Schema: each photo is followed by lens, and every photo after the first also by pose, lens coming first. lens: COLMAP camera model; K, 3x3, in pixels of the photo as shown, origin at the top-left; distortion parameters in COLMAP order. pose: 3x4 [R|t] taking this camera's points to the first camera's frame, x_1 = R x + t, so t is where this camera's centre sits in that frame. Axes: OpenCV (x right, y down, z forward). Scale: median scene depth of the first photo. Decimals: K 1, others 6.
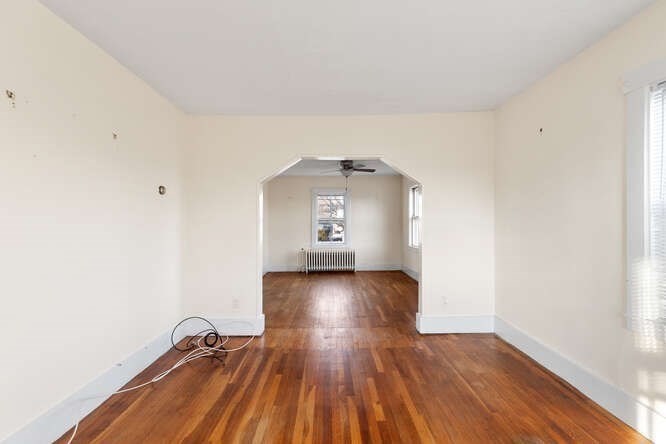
lens RADIAL K [[298.0, 0, 332.5], [0, 298.0, 225.4], [0, 0, 1]] dist [0.002921, 0.000181]
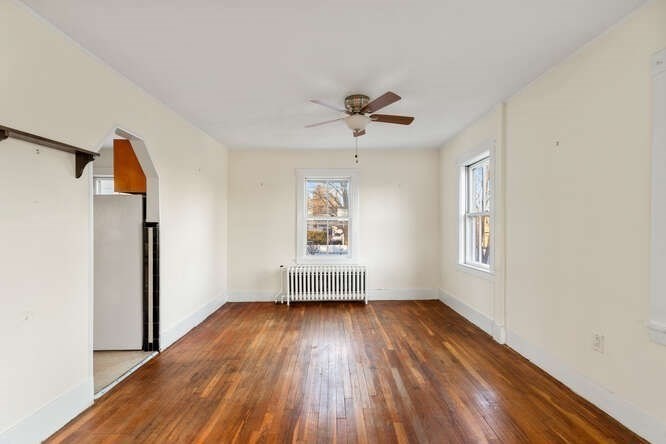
lens RADIAL K [[298.0, 0, 332.5], [0, 298.0, 225.4], [0, 0, 1]] dist [0.002921, 0.000181]
pose [[0.999987, 0.005030, 0.000746, 0.004574], [-0.005024, 0.999953, -0.008291, -0.001029], [-0.000788, 0.008287, 0.999965, 0.376201]]
